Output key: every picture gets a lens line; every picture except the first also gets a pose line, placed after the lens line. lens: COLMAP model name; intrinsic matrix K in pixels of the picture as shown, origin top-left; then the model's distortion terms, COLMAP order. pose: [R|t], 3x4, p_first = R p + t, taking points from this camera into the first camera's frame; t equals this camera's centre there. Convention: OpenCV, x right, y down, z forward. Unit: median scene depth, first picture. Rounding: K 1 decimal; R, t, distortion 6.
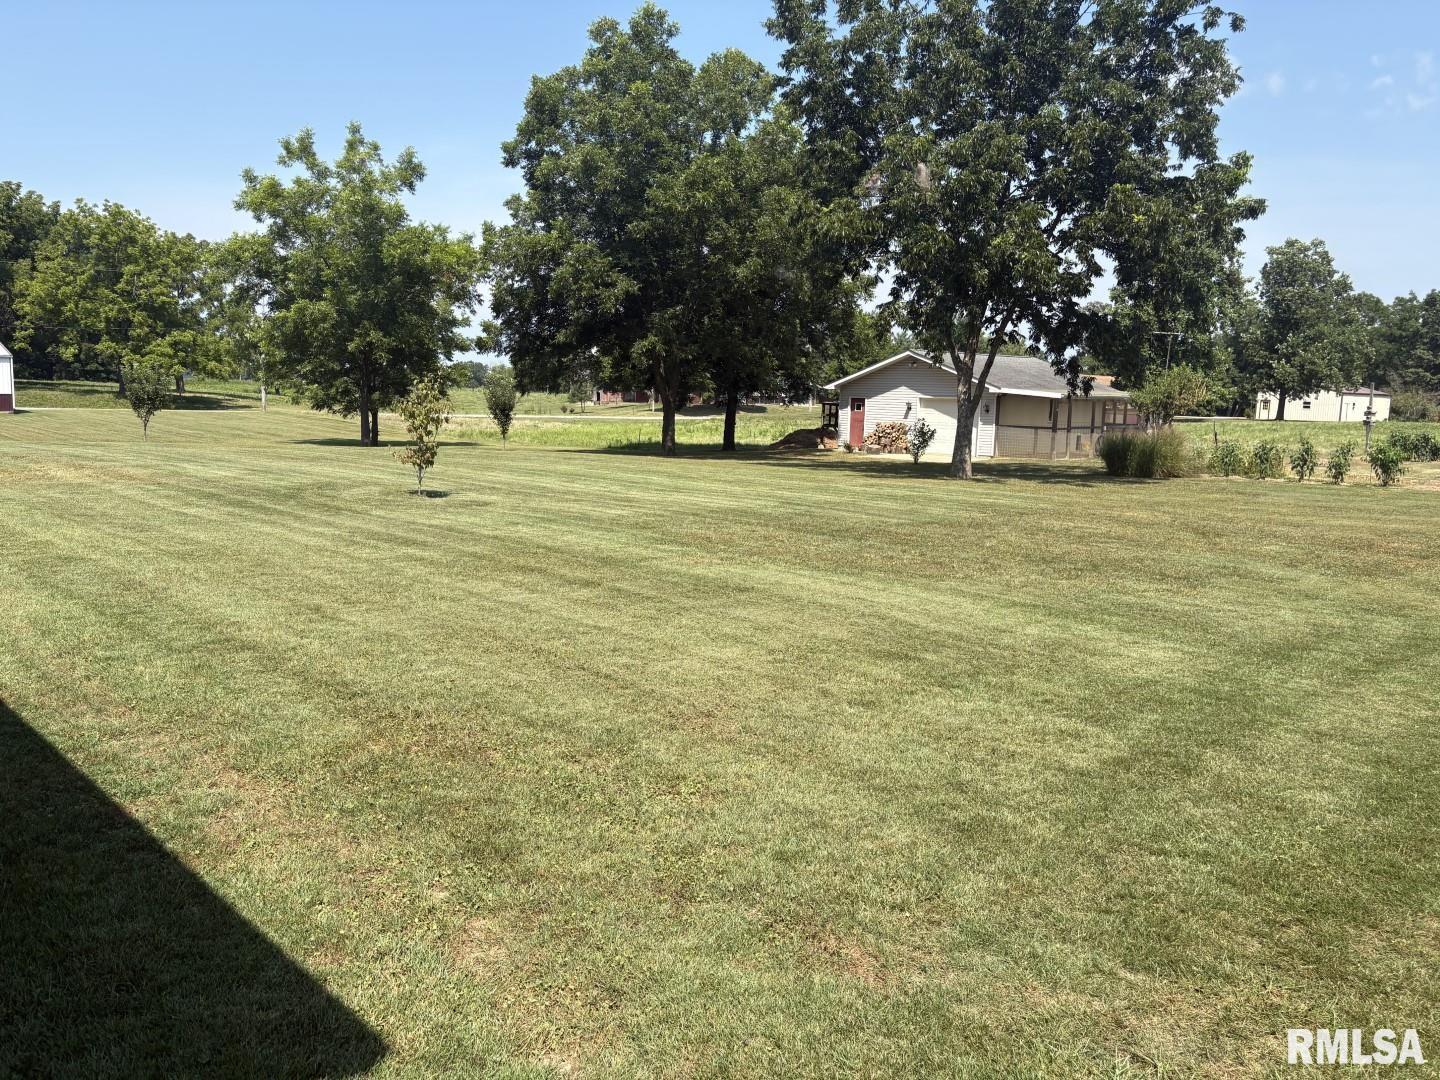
lens RADIAL K [[1087.1, 0, 719.6], [0, 1087.1, 540.5], [0, 0, 1]] dist [0.039056, 0.000386]
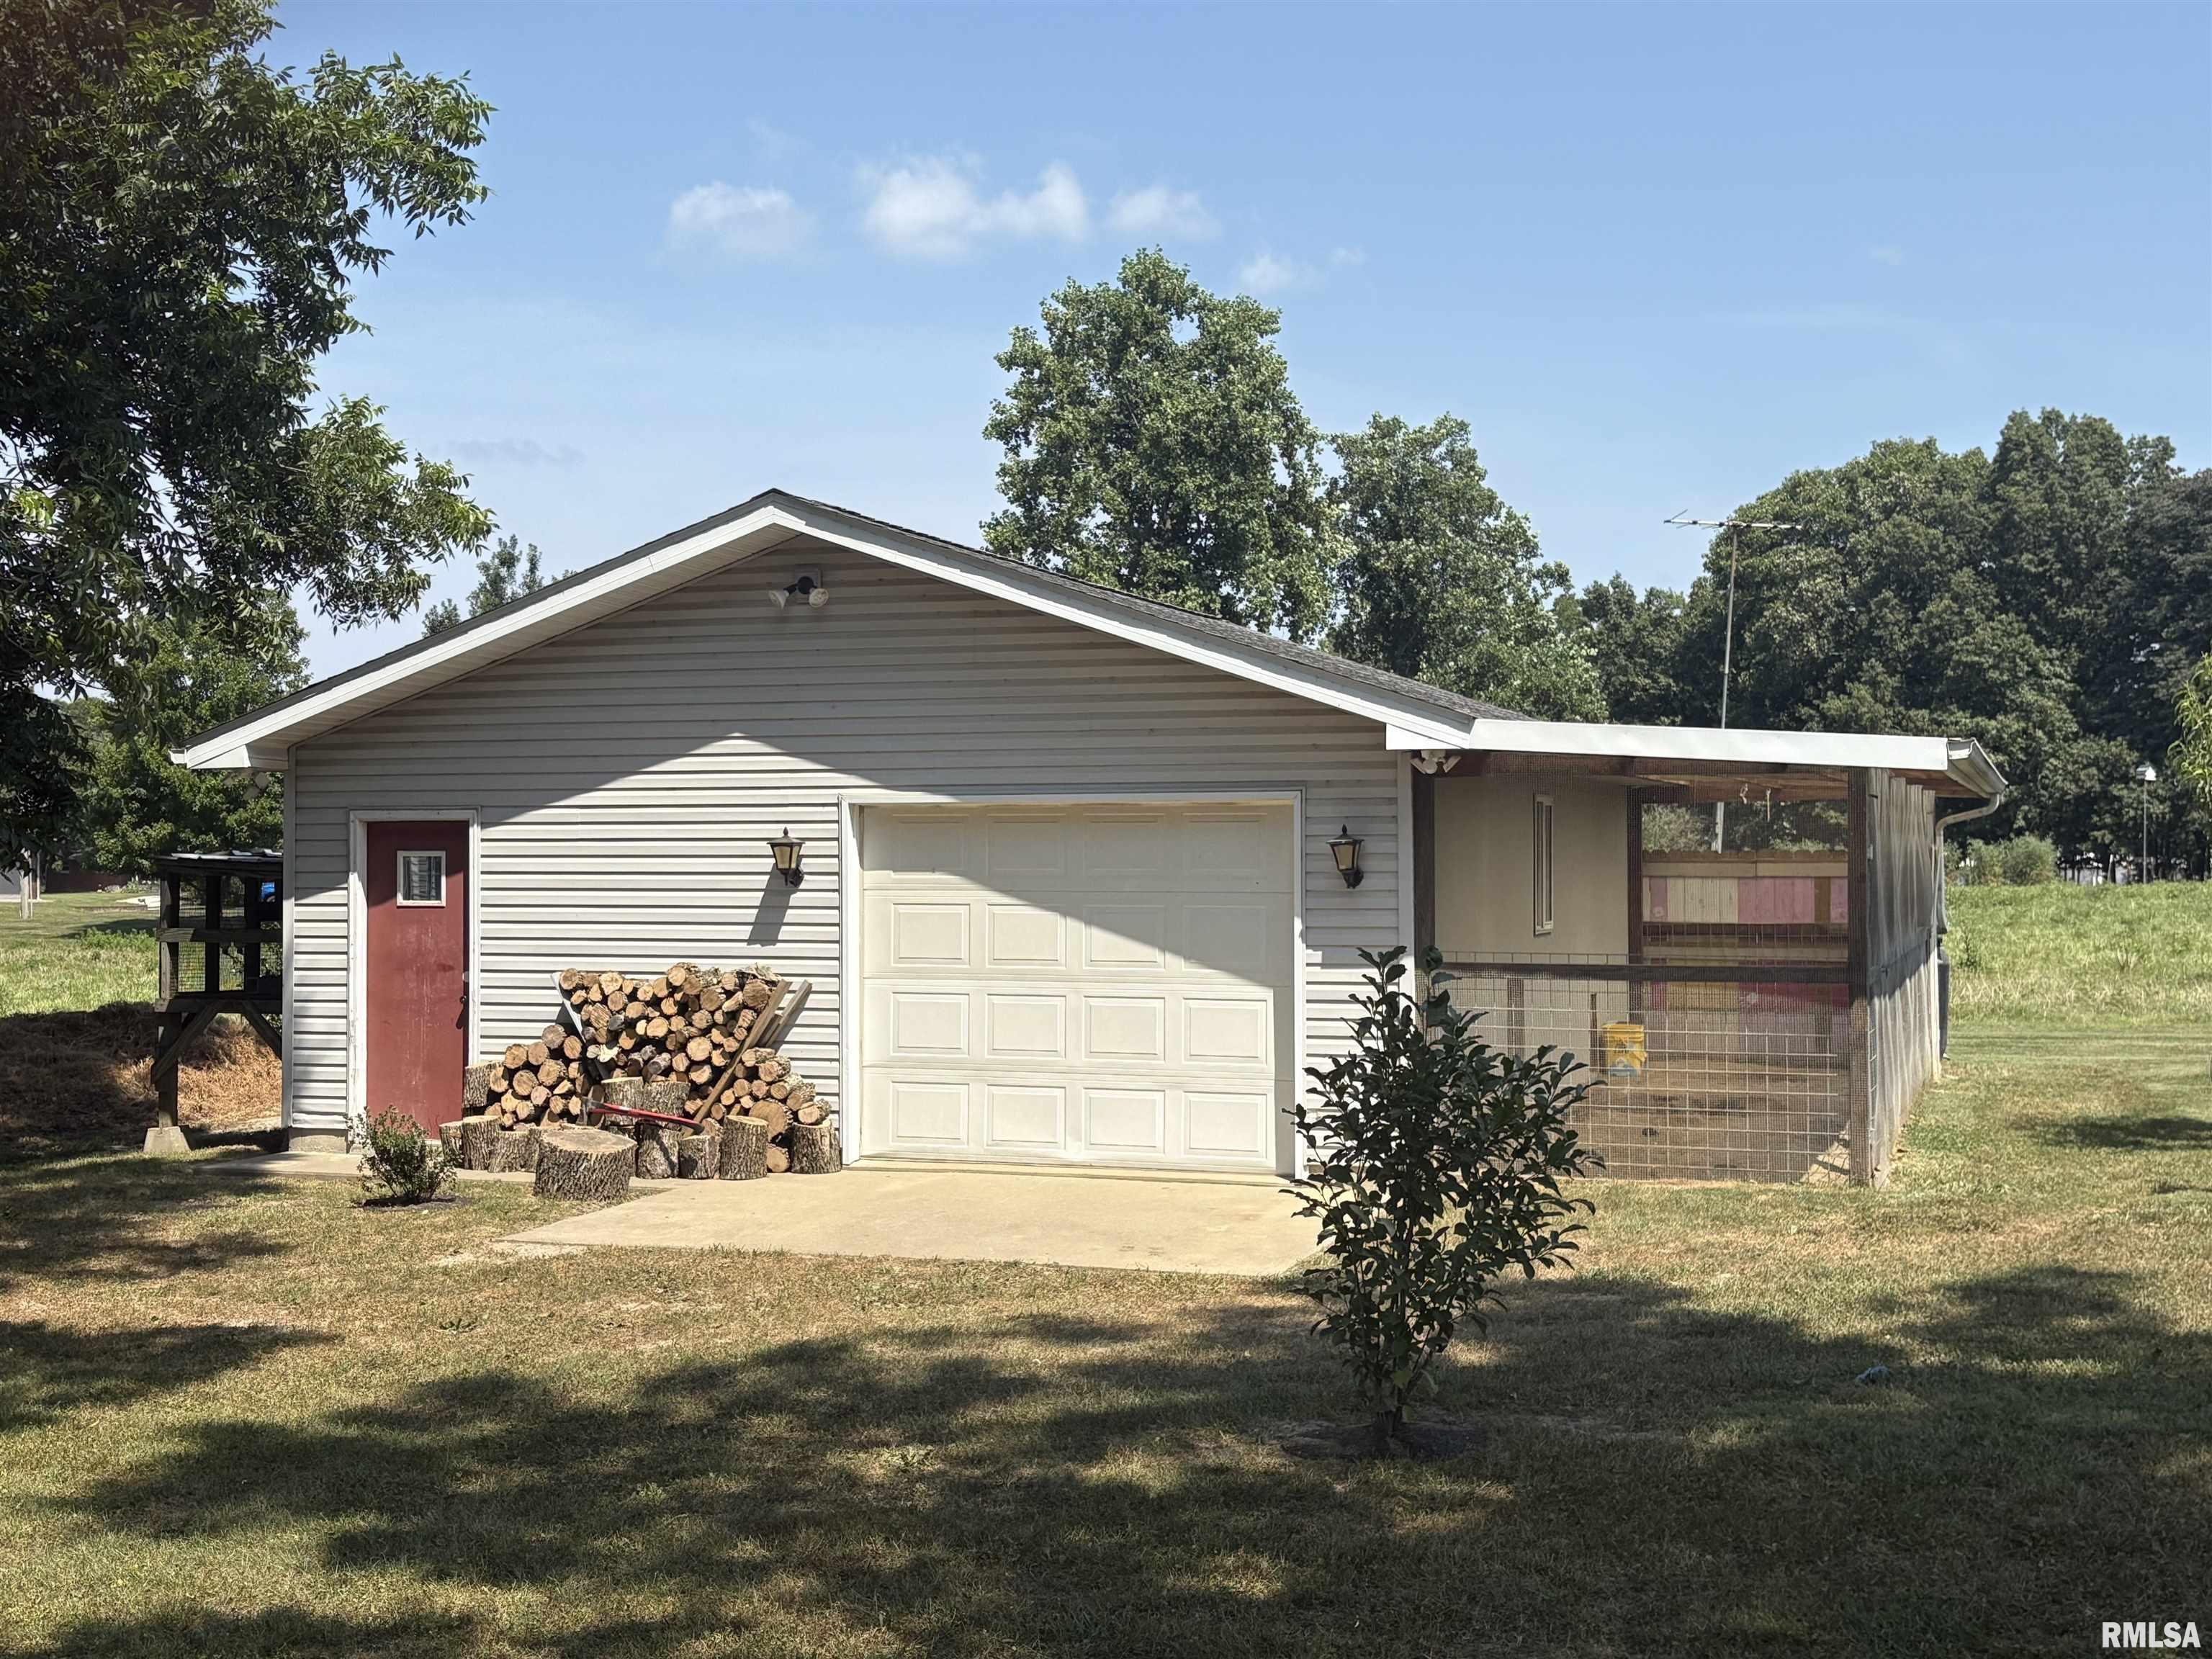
lens RADIAL K [[2637.3, 0, 1107.5], [0, 2637.3, 830.9], [0, 0, 1]] dist [0.029501, 0.000000]
pose [[0.890125, -0.022851, 0.455144, 0.042945], [0.087173, 0.988837, -0.120838, -0.074842], [-0.447302, 0.147237, 0.882181, 0.619678]]
